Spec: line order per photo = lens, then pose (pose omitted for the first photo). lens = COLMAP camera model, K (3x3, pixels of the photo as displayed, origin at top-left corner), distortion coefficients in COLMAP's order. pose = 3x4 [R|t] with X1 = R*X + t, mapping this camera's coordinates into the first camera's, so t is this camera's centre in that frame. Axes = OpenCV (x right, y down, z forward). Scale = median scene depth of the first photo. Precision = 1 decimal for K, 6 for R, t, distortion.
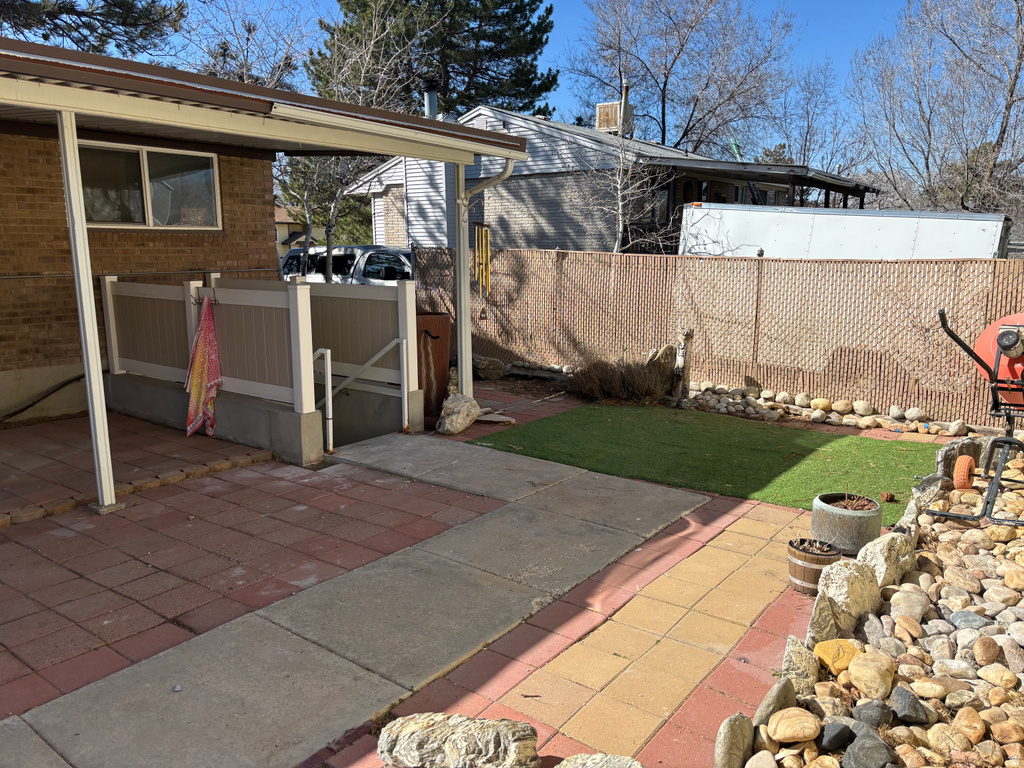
lens RADIAL K [[768.6, 0, 511.3], [0, 768.6, 384.4], [0, 0, 1]] dist [0.025397, -0.024857]
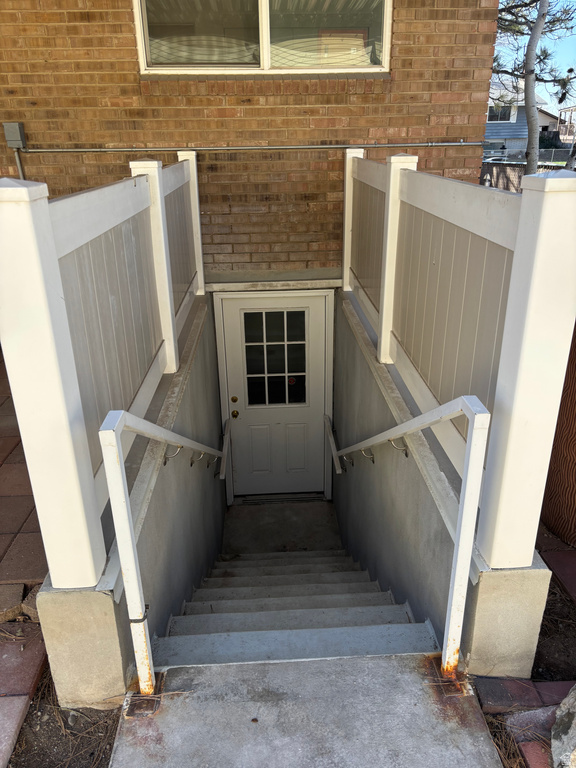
lens RADIAL K [[576.5, 0, 290.1], [0, 576.5, 381.4], [0, 0, 1]] dist [0.025397, -0.024857]
pose [[0.639768, 0.296263, -0.709172, -0.039433], [-0.124980, 0.950540, 0.284347, -0.101685], [0.758338, -0.093284, 0.645152, 0.705566]]
